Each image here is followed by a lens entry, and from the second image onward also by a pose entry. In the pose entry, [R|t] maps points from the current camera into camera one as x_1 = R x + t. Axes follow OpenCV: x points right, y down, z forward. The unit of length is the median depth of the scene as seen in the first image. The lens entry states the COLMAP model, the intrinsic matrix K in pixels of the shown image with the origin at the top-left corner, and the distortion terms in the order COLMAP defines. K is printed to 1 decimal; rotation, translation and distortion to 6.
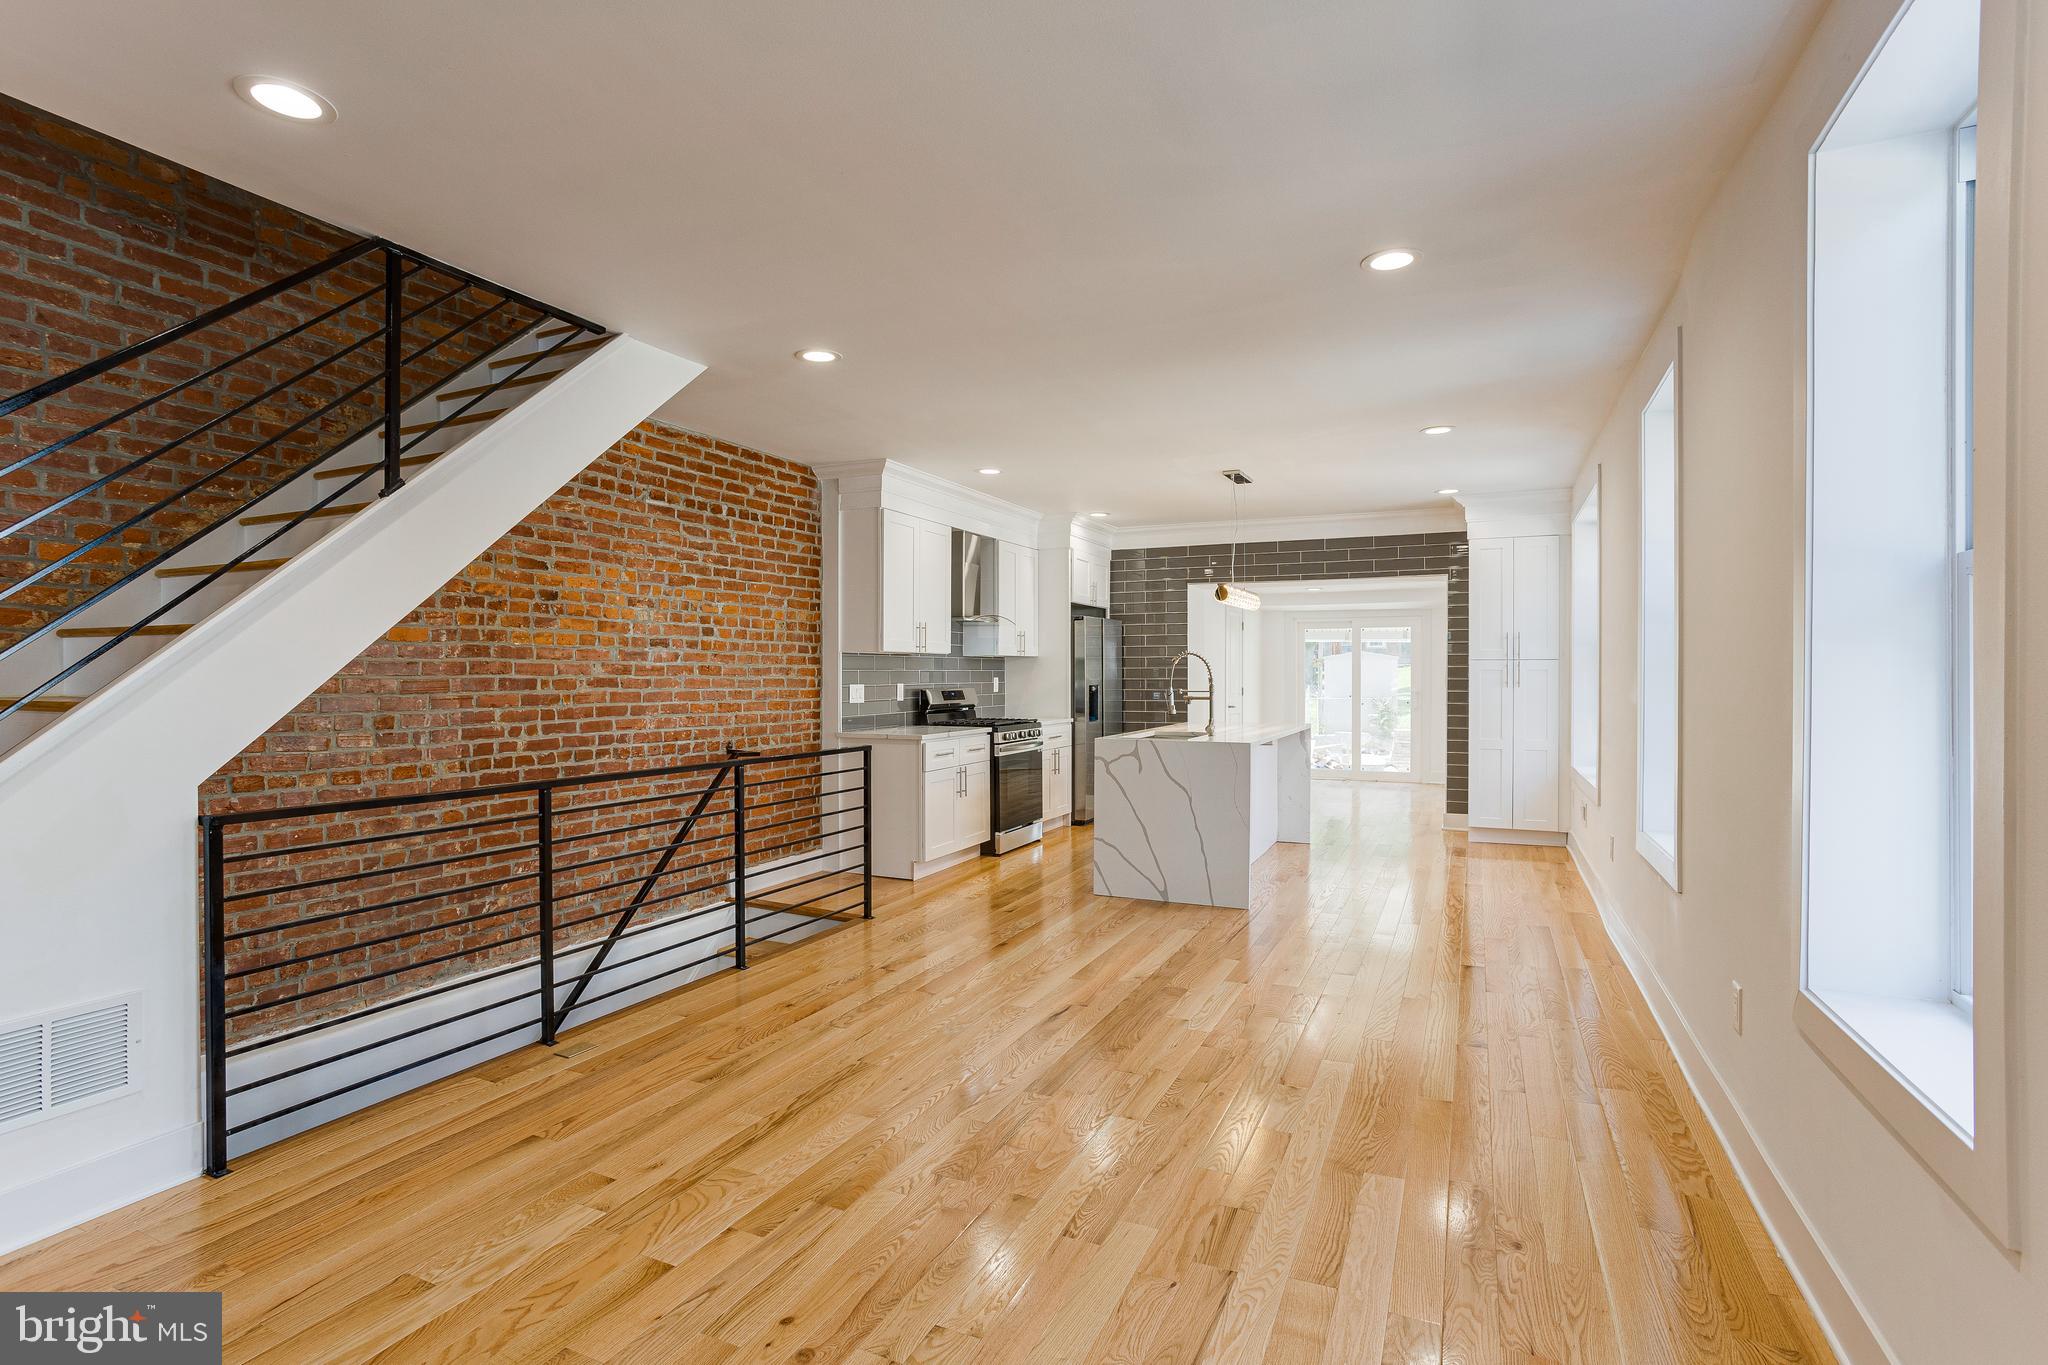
lens RADIAL K [[988.1, 0, 1019.8], [0, 988.1, 677.6], [0, 0, 1]] dist [-0.052292, 0.036353]
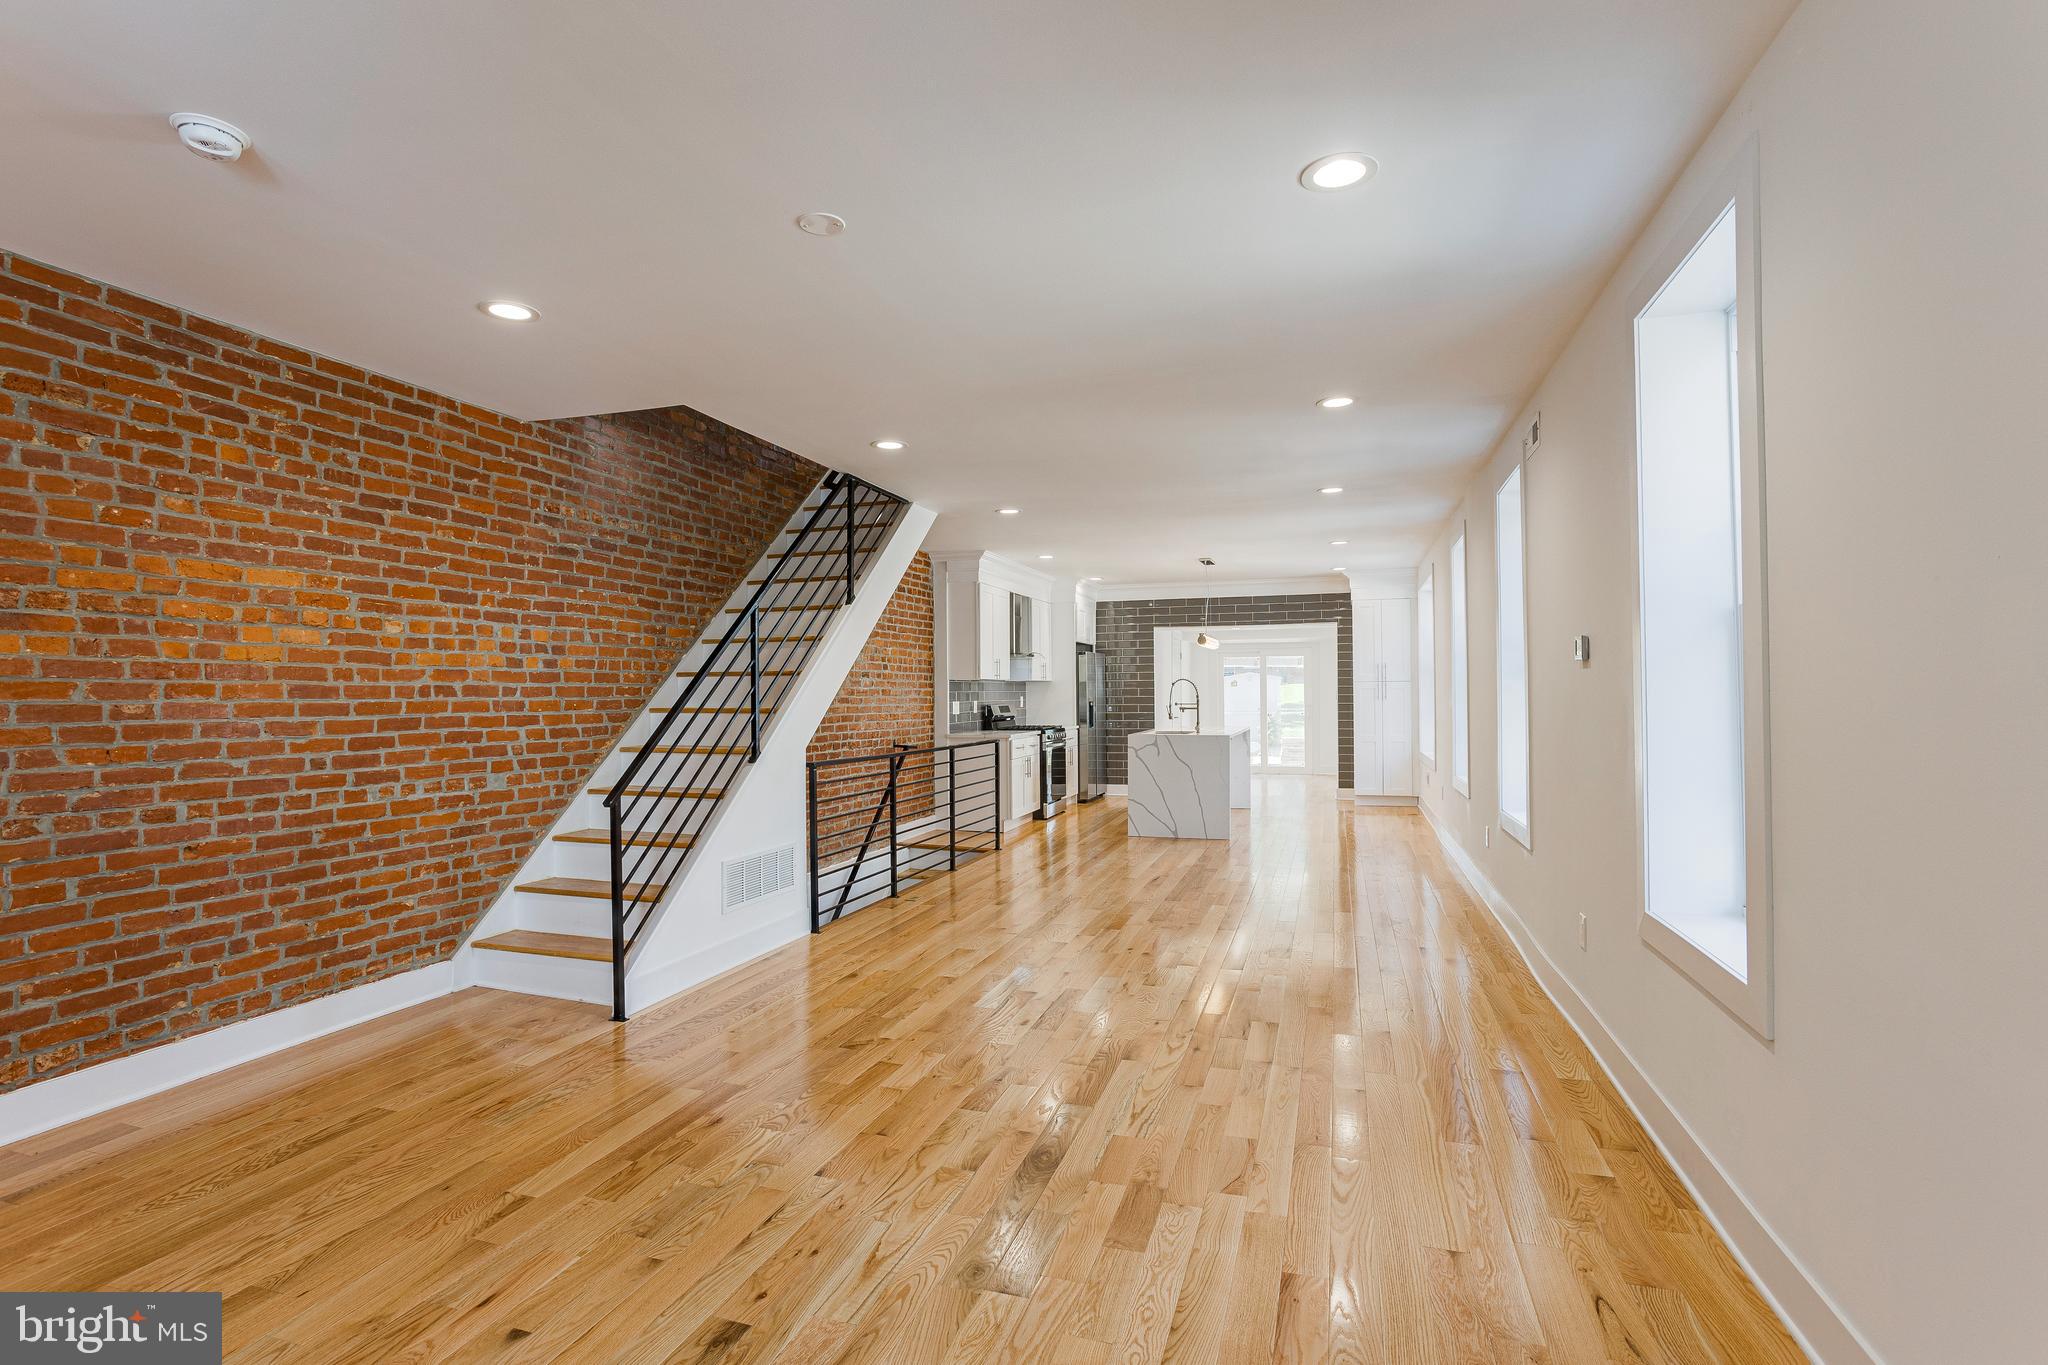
lens RADIAL K [[988.1, 0, 1019.8], [0, 988.1, 677.6], [0, 0, 1]] dist [-0.052292, 0.036353]
pose [[0.992122, -0.005687, 0.125146, -0.277432], [0.008357, 0.999748, -0.020825, 0.002961], [-0.124996, 0.021707, 0.991920, -0.500239]]
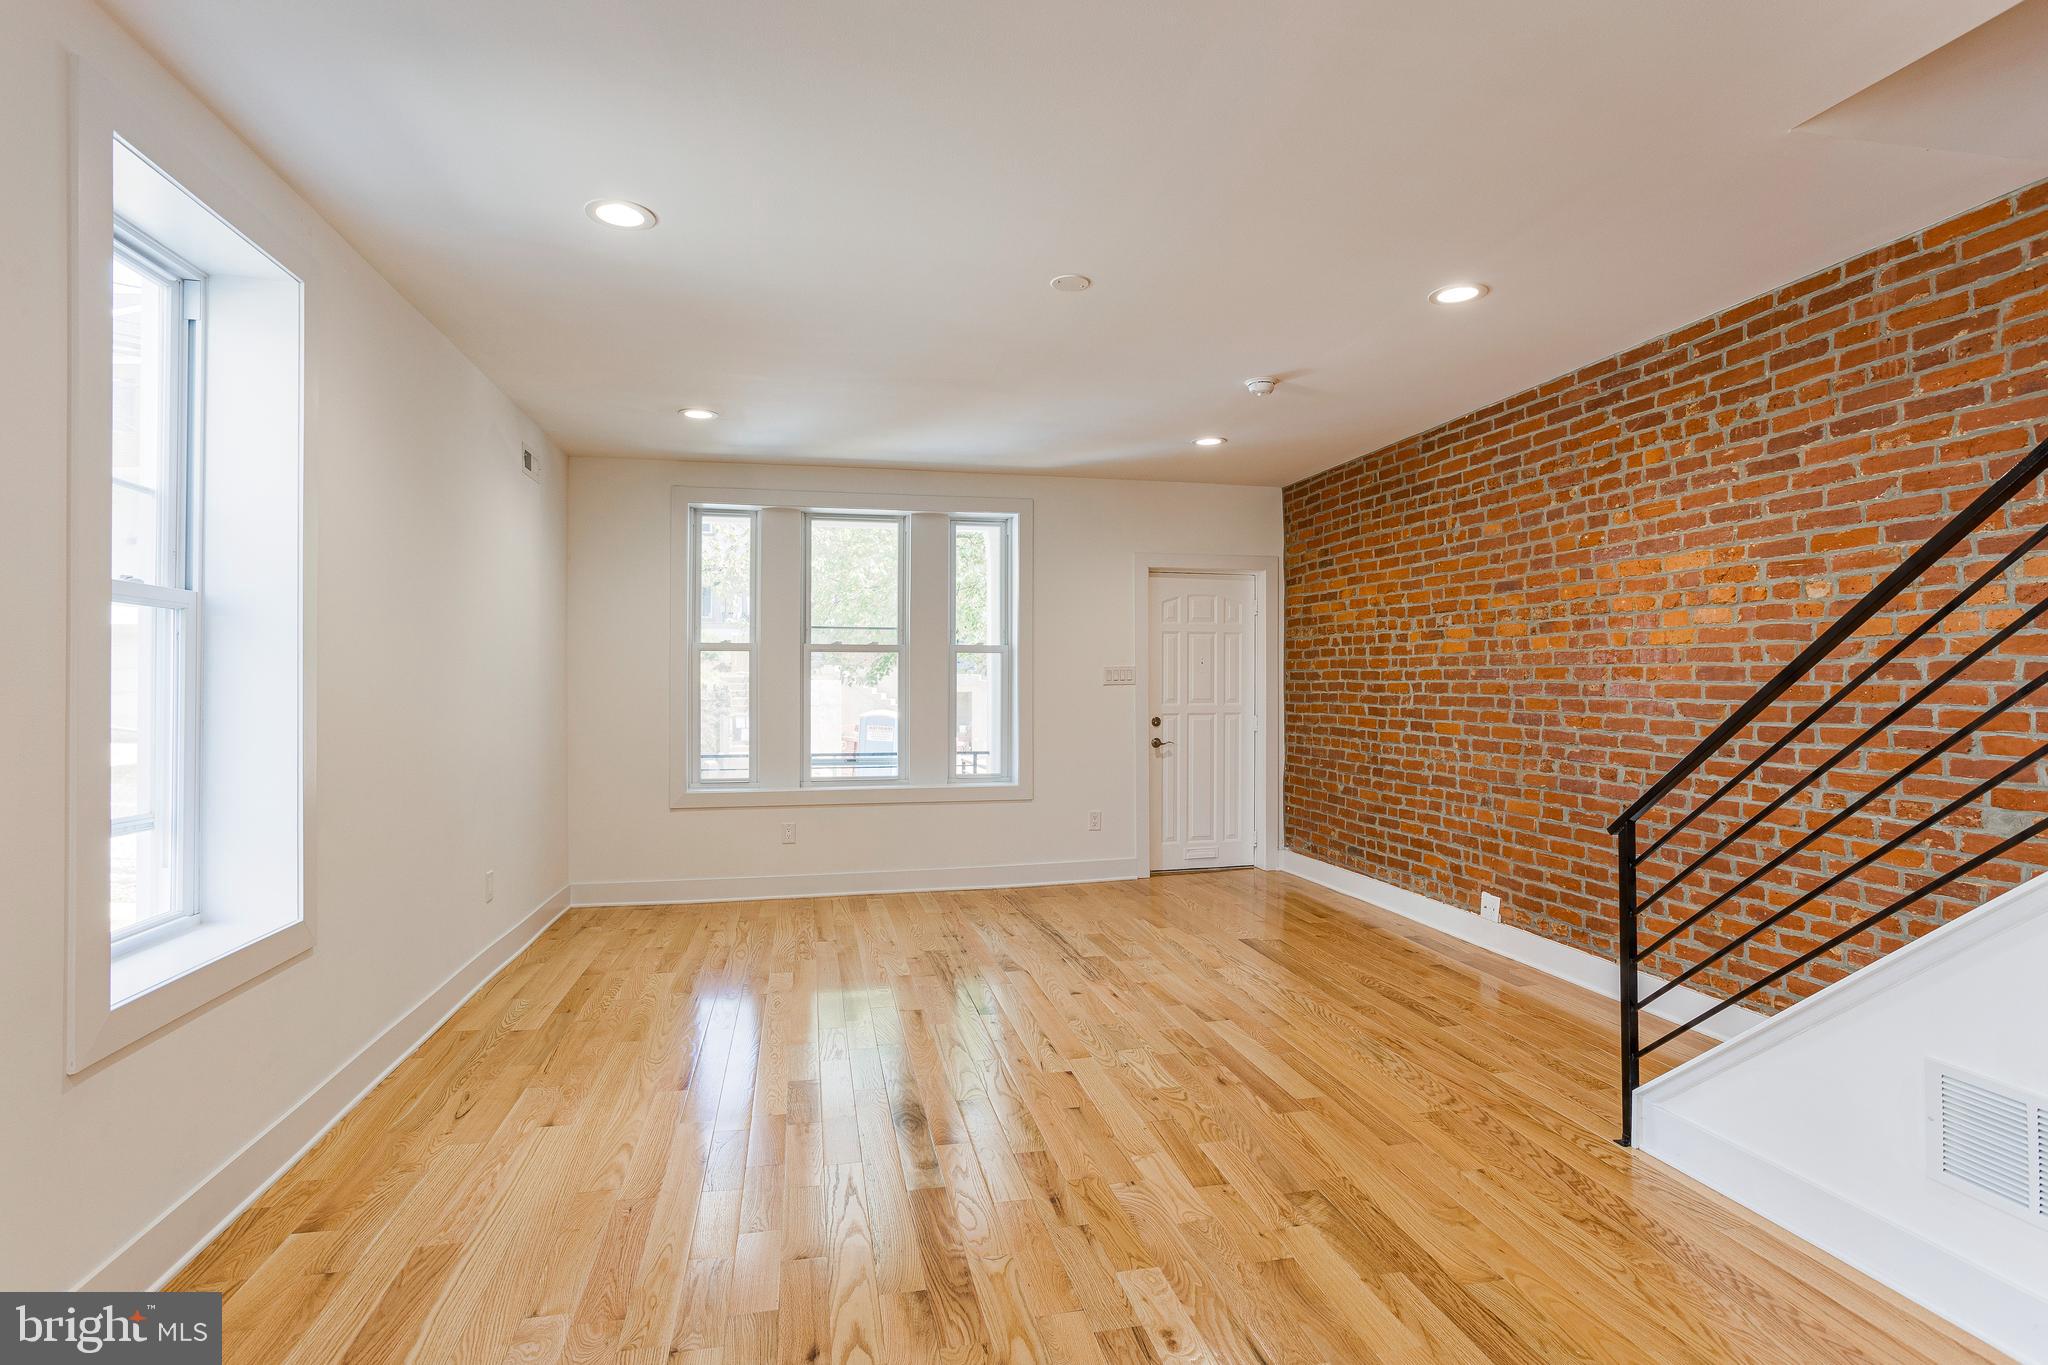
lens RADIAL K [[988.1, 0, 1019.8], [0, 988.1, 677.6], [0, 0, 1]] dist [-0.052292, 0.036353]
pose [[-0.791967, -0.000537, -0.610563, 0.043440], [-0.001801, 0.999997, 0.001456, -0.002242], [0.610561, 0.002252, -0.791966, 0.376845]]
